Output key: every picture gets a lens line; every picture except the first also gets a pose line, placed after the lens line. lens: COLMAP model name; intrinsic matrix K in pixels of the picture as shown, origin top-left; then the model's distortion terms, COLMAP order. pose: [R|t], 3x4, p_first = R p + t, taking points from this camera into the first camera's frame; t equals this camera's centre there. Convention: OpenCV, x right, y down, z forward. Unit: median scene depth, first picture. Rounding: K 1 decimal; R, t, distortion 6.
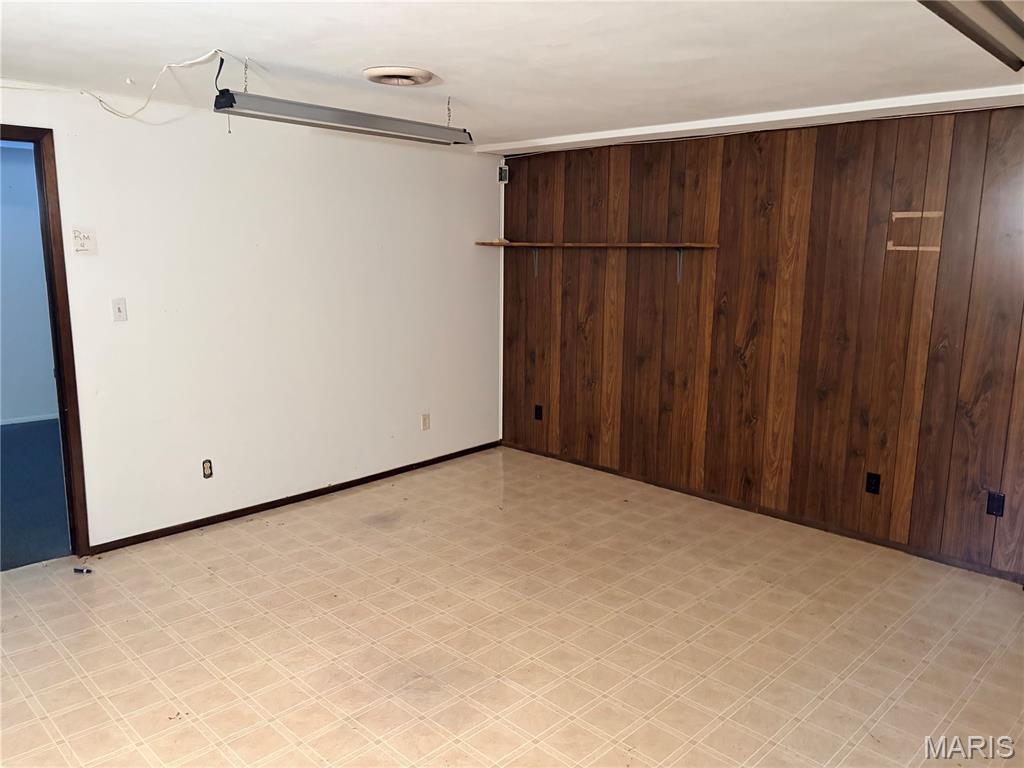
lens RADIAL K [[775.0, 0, 512.5], [0, 775.0, 383.5], [0, 0, 1]] dist [0.057184, -0.012927]
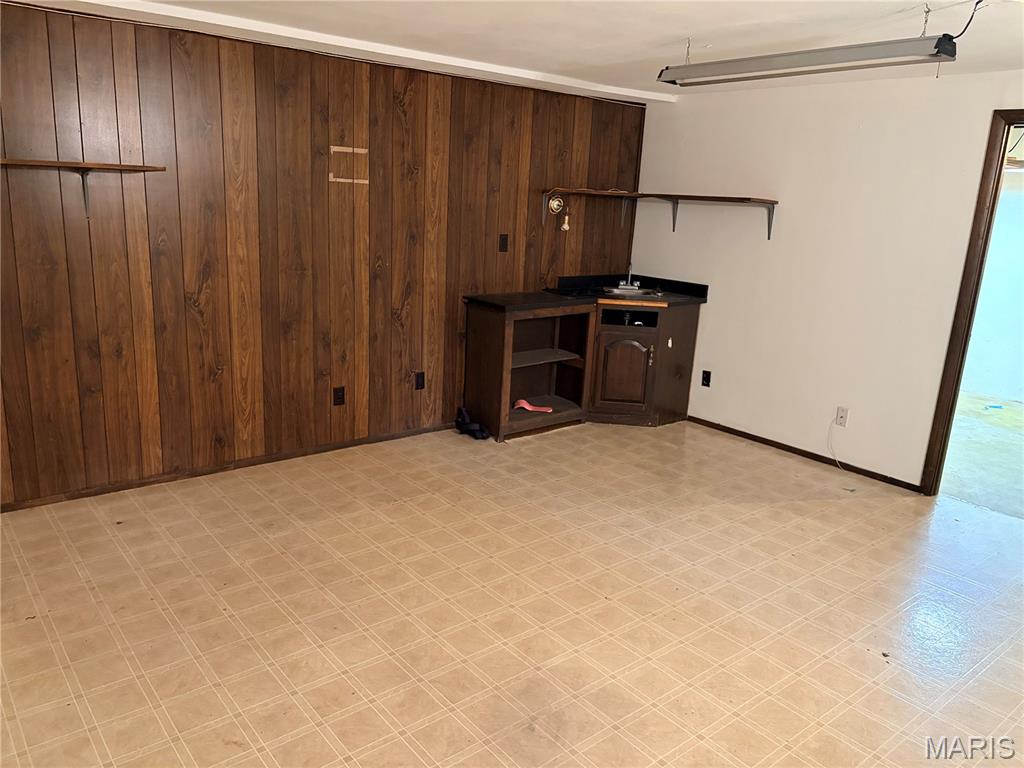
lens RADIAL K [[775.0, 0, 511.9], [0, 775.0, 386.6], [0, 0, 1]] dist [0.057184, -0.012927]
pose [[0.116509, -0.254171, 0.960116, -0.581237], [0.132172, 0.962069, 0.238649, -0.119147], [-0.984356, 0.099096, 0.145684, 0.611914]]
